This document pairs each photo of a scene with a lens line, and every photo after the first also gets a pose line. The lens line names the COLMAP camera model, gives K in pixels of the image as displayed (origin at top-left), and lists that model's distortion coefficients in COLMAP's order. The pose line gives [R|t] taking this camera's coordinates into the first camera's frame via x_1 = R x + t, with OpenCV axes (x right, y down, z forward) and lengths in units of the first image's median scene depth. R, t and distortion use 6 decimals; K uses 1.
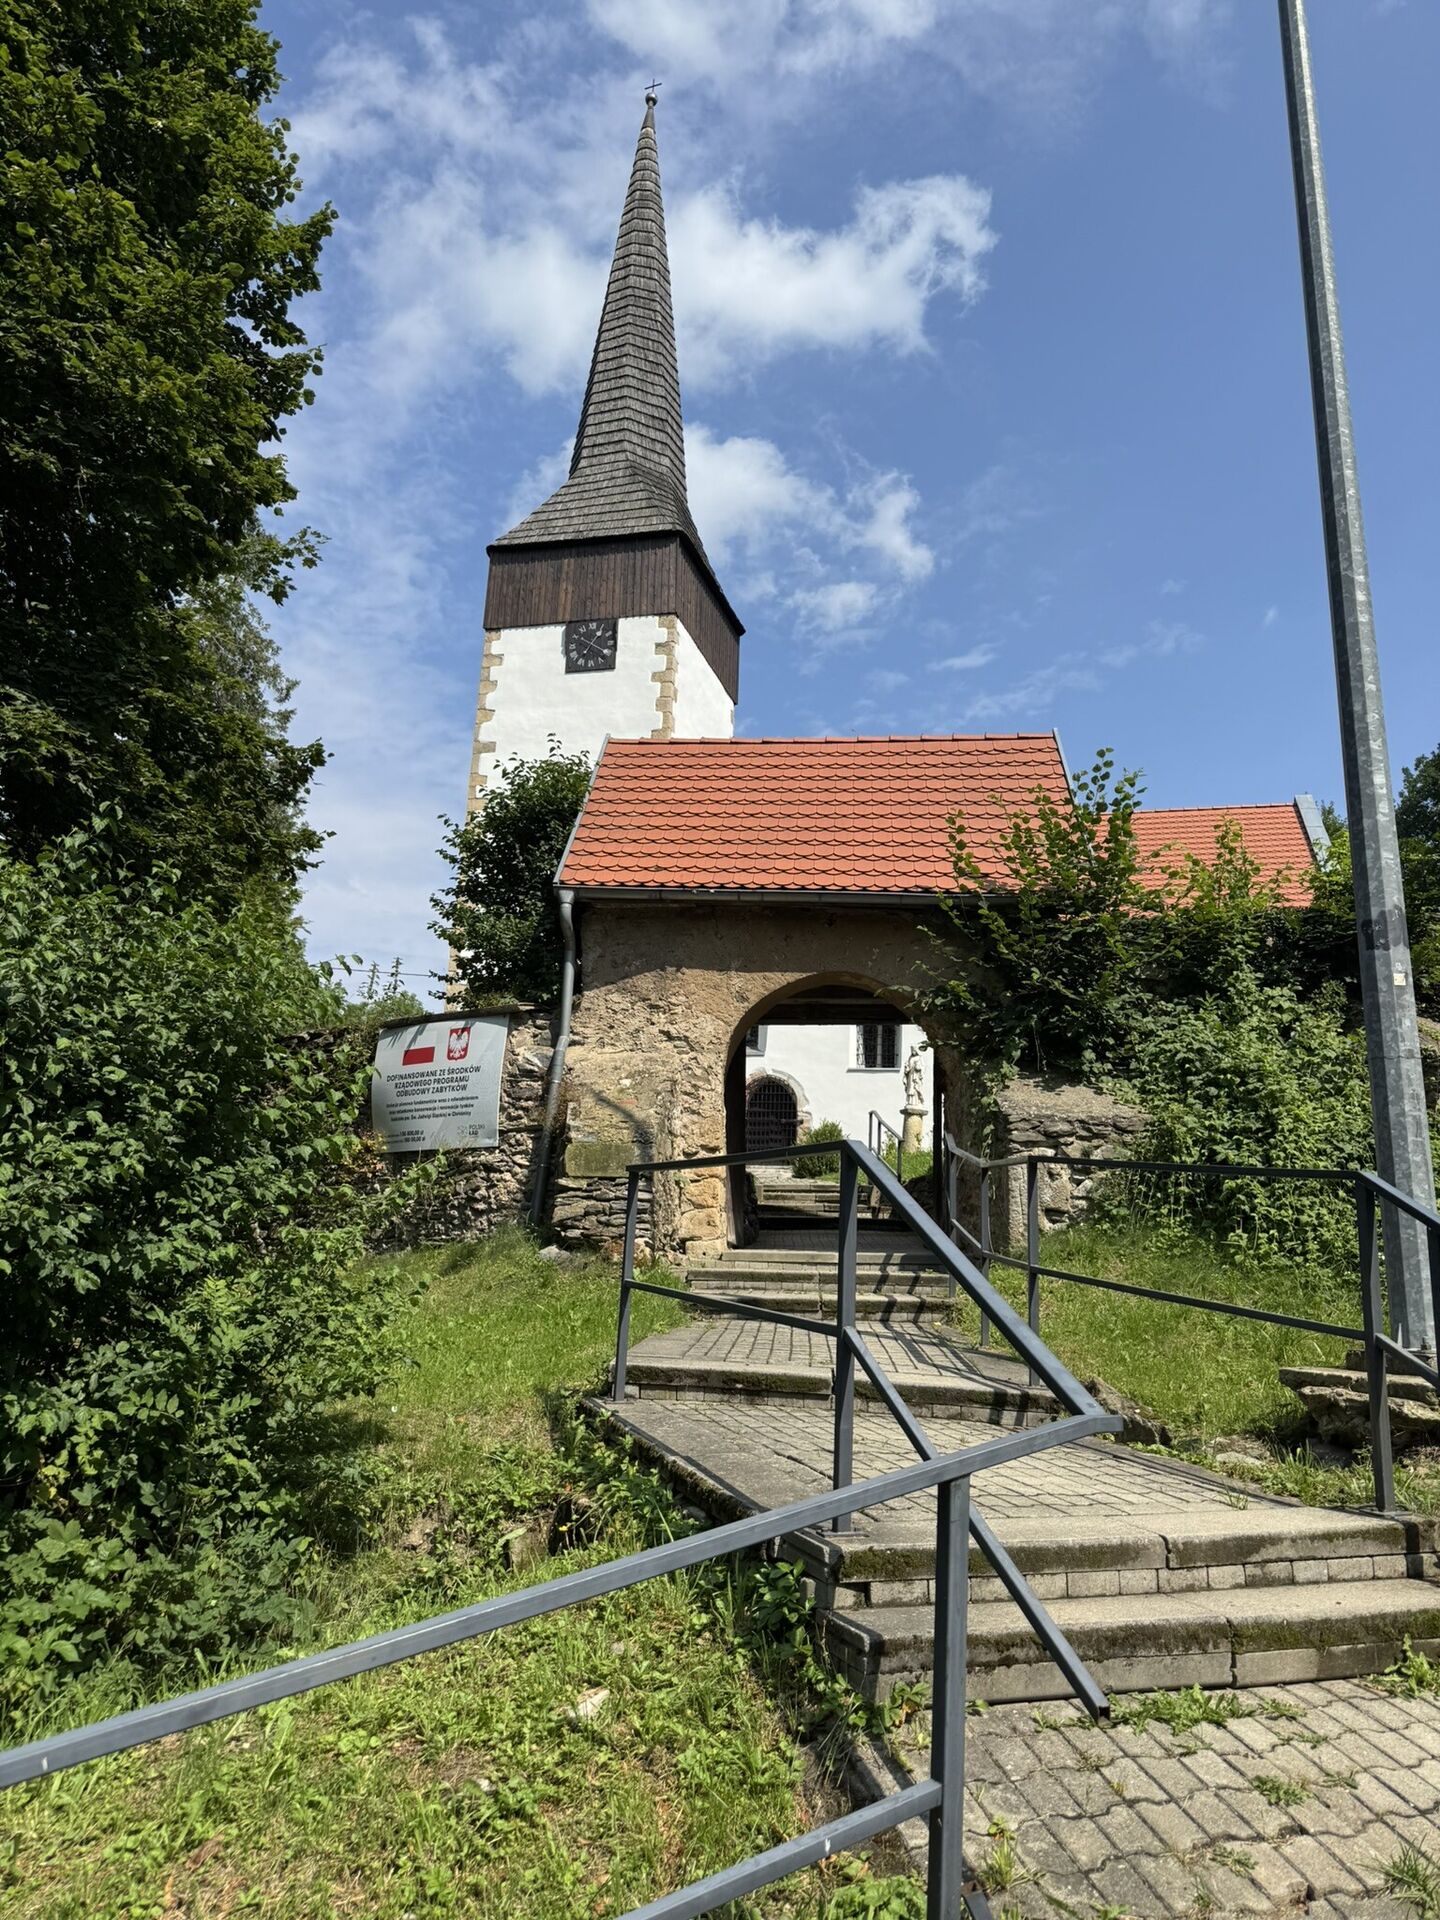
lens RADIAL K [[1412.1, 0, 720.0], [0, 1412.1, 960.0], [0, 0, 1]] dist [0.048059, -0.000607]
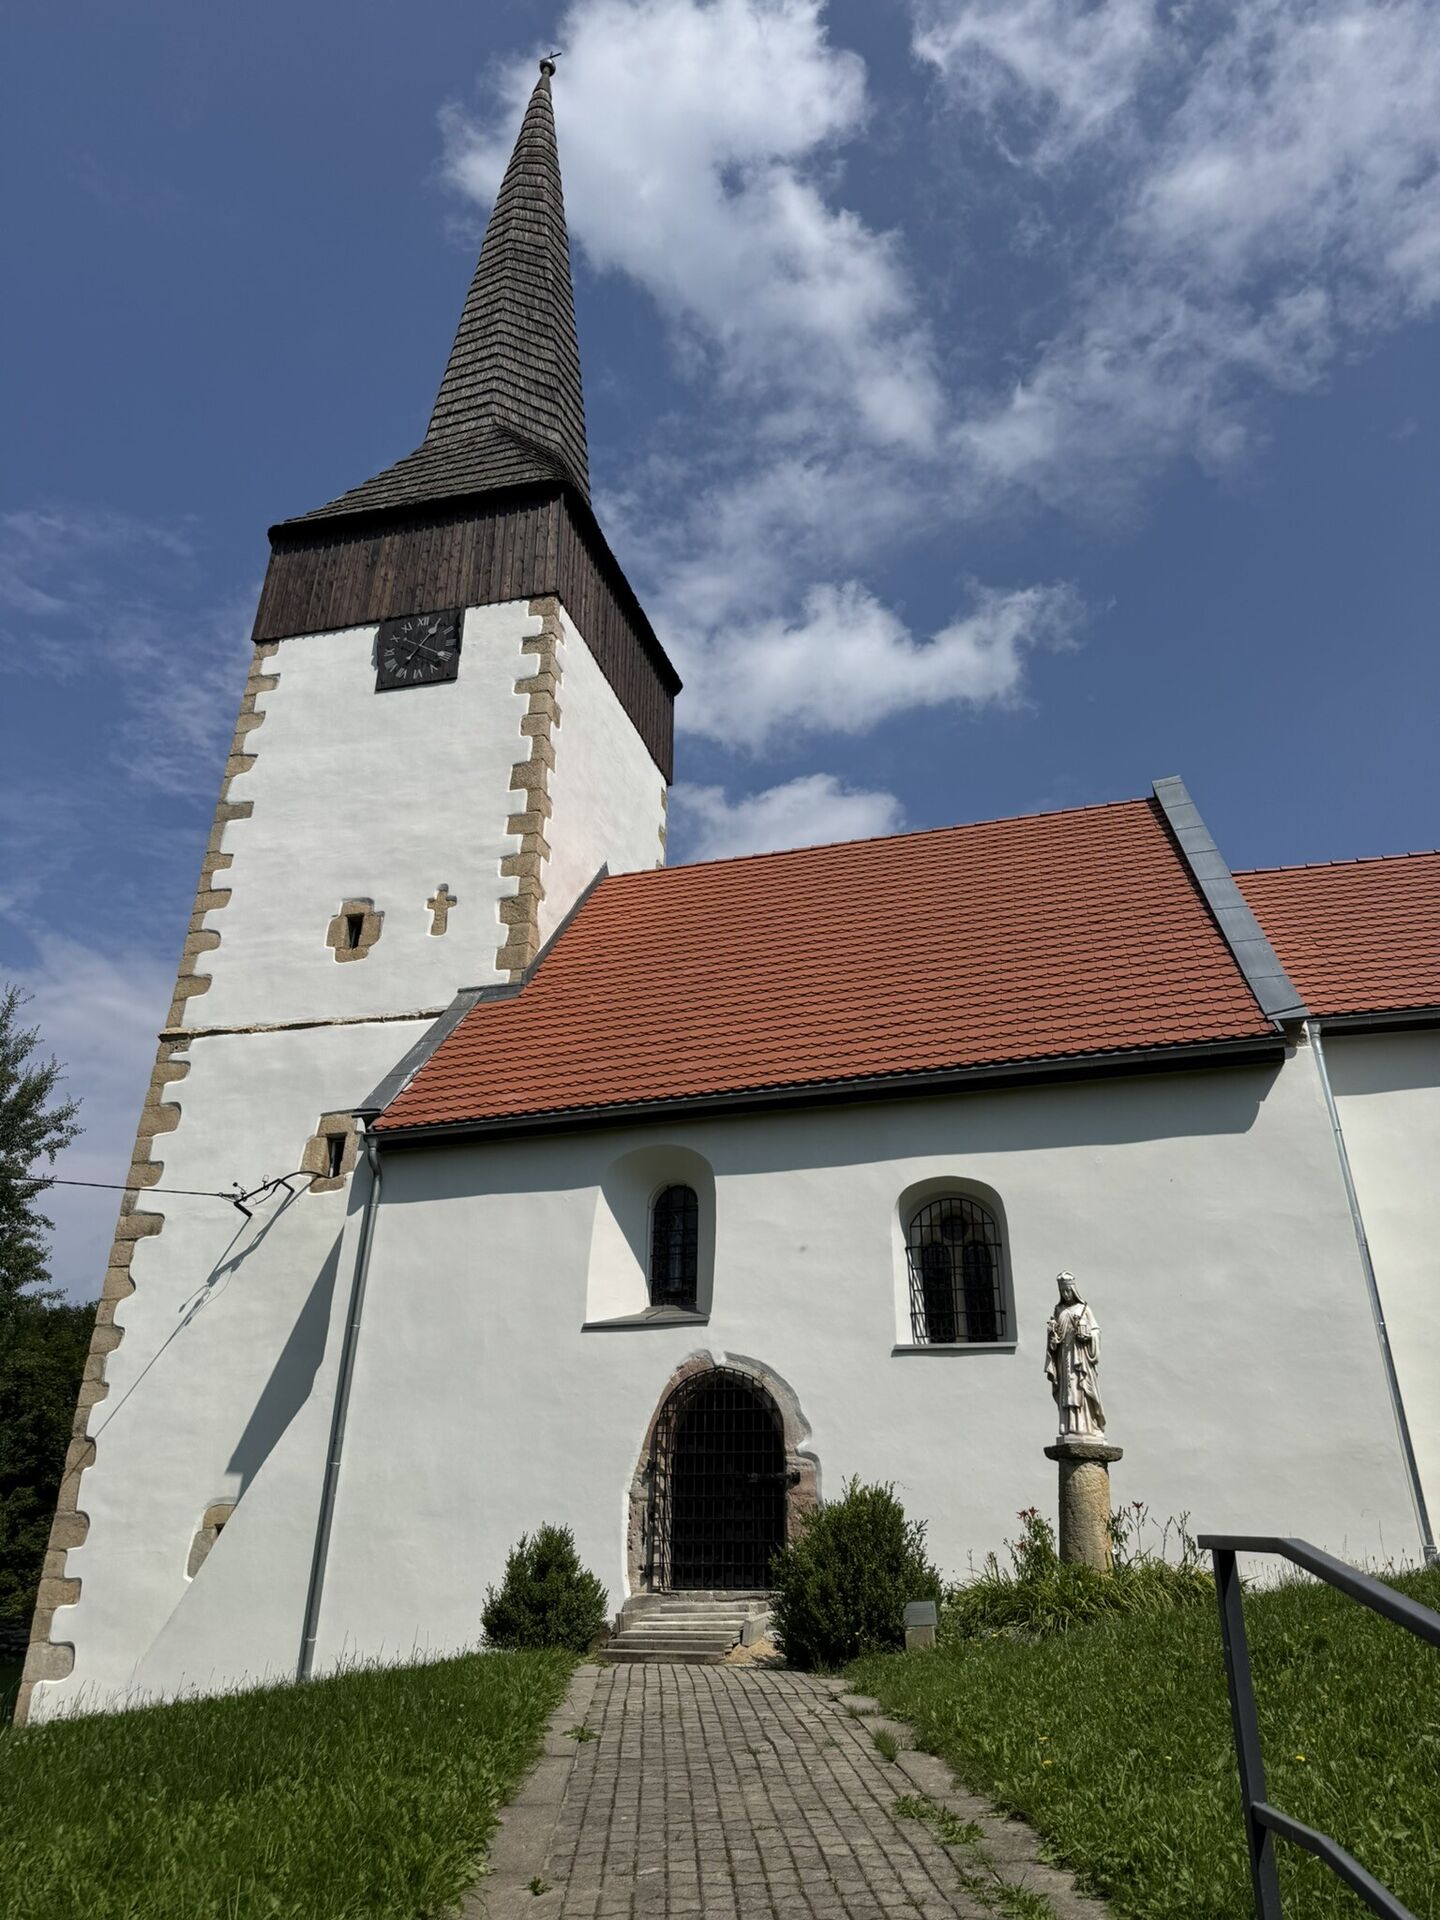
lens RADIAL K [[1412.1, 0, 720.0], [0, 1412.1, 960.0], [0, 0, 1]] dist [0.048059, -0.000607]
pose [[0.999473, -0.029445, 0.013653, 0.026065], [0.031613, 0.978431, -0.204139, 0.037580], [-0.007348, 0.204464, 0.978847, 0.427409]]
